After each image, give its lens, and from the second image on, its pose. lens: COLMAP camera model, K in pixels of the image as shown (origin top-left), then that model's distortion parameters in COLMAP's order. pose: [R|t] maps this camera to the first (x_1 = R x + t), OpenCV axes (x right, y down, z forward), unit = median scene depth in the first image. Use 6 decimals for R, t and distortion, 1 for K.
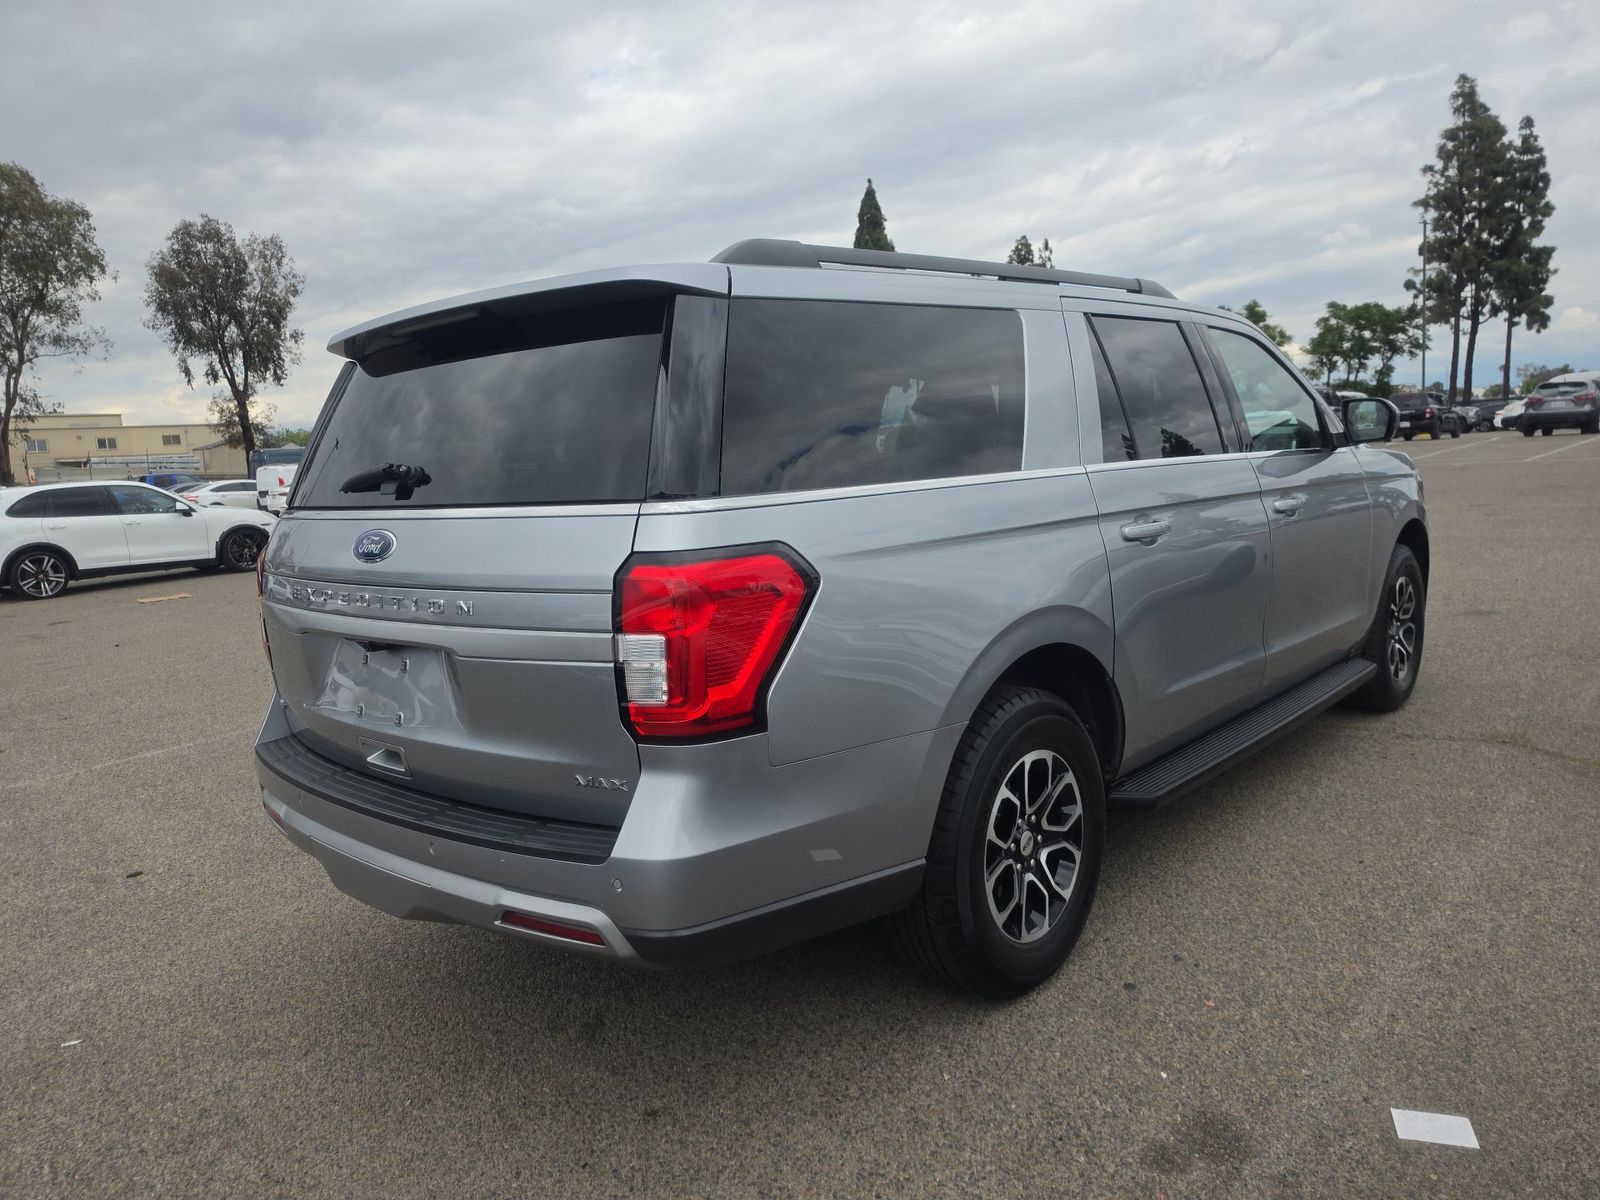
lens RADIAL K [[1114.5, 0, 792.4], [0, 1114.5, 609.9], [0, 0, 1]] dist [0.023876, -0.021788]
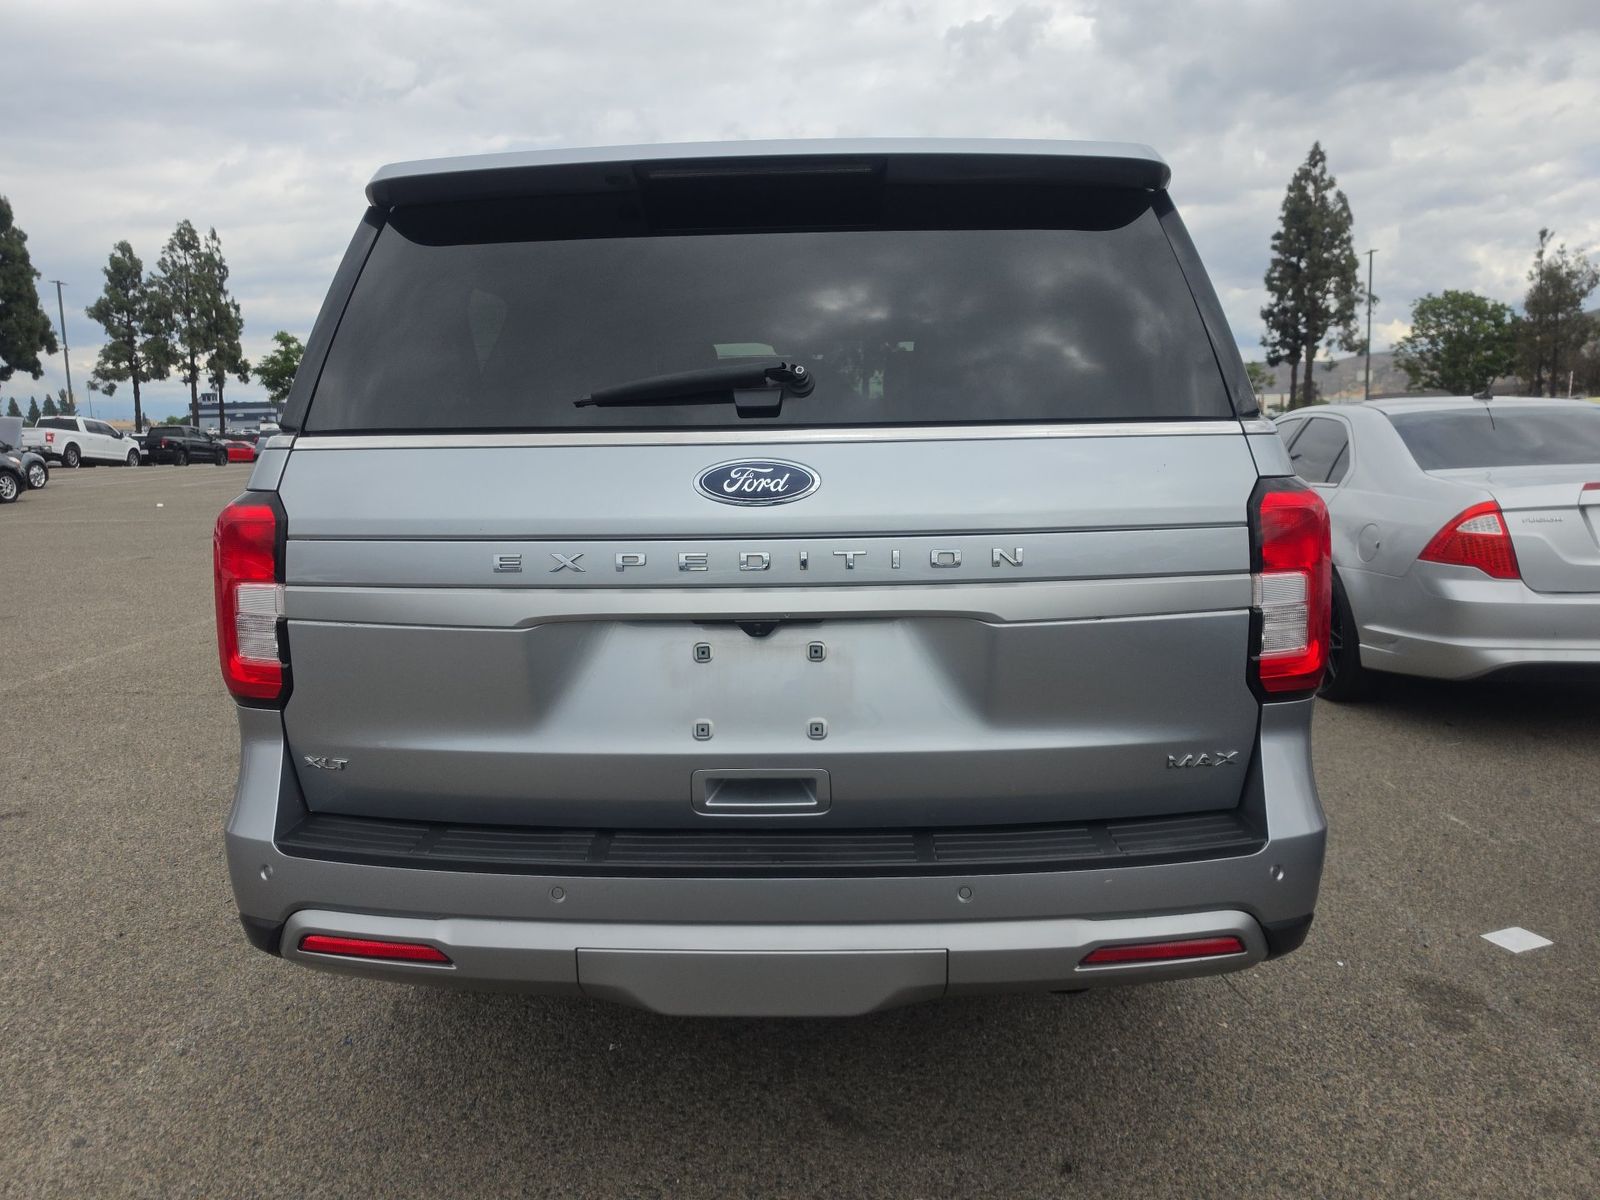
lens RADIAL K [[1114.5, 0, 797.9], [0, 1114.5, 595.0], [0, 0, 1]] dist [0.023876, -0.021788]
pose [[0.769326, -0.048044, 0.637048, -0.876977], [0.063661, 0.997970, -0.001615, 0.015143], [-0.635677, 0.041797, 0.770823, 0.520971]]
